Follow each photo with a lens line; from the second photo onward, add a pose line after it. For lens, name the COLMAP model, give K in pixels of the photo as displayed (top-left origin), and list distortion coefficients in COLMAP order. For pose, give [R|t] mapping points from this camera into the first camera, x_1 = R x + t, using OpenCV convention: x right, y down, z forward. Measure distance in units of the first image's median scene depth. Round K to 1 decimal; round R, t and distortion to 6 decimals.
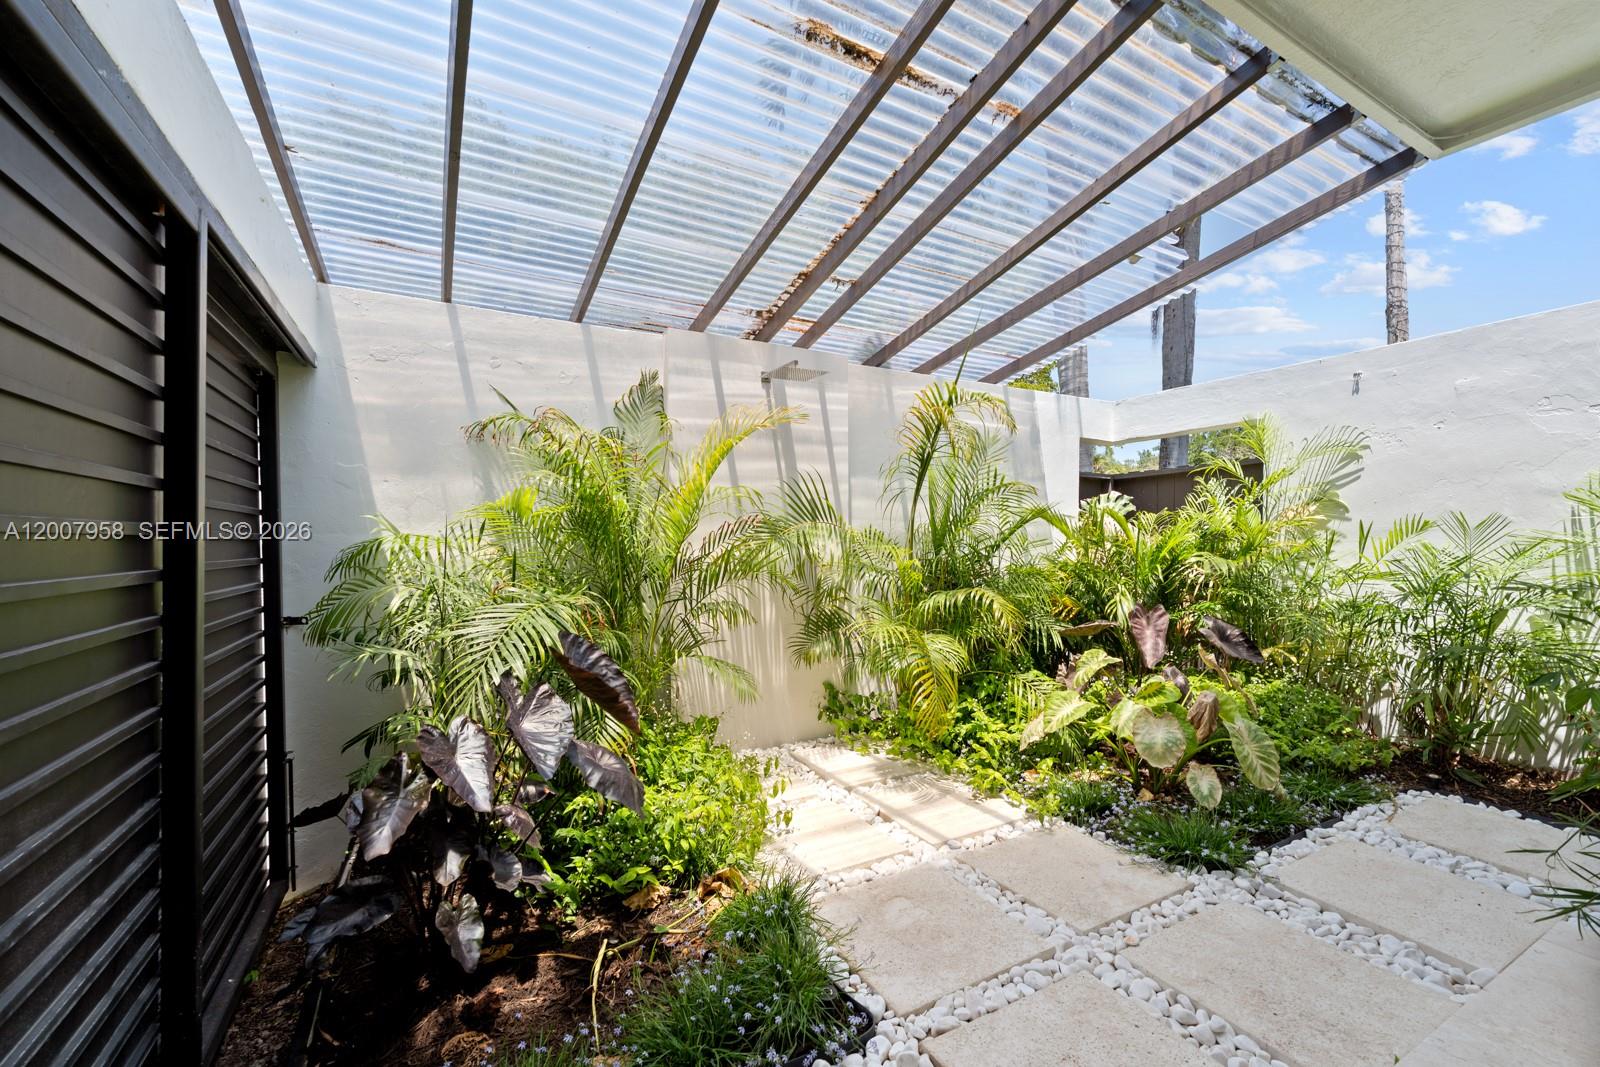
lens RADIAL K [[647.9, 0, 800.0], [0, 647.9, 538.9], [0, 0, 1]] dist [-0.001188, -0.000284]
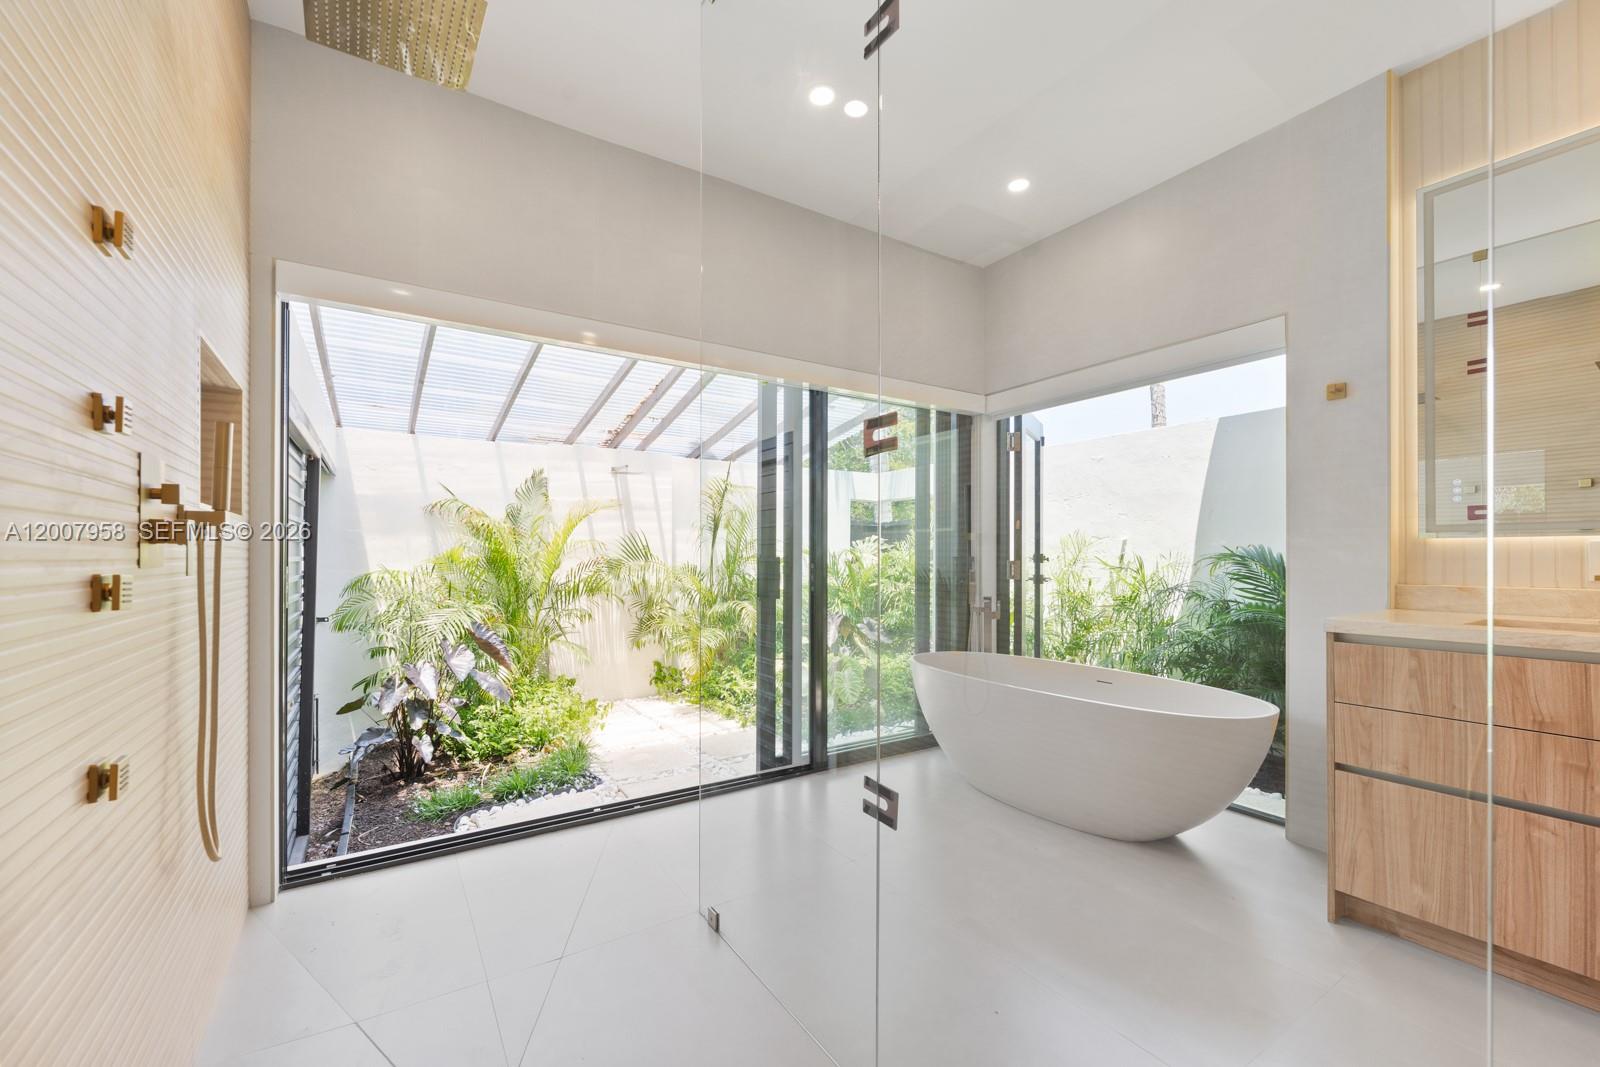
lens RADIAL K [[647.9, 0, 799.0], [0, 647.9, 543.0], [0, 0, 1]] dist [-0.001188, -0.000284]
pose [[0.997641, 0.005104, 0.068462, 0.366034], [-0.004044, 0.999870, -0.015607, -0.055421], [-0.068533, 0.015293, 0.997532, -0.786428]]
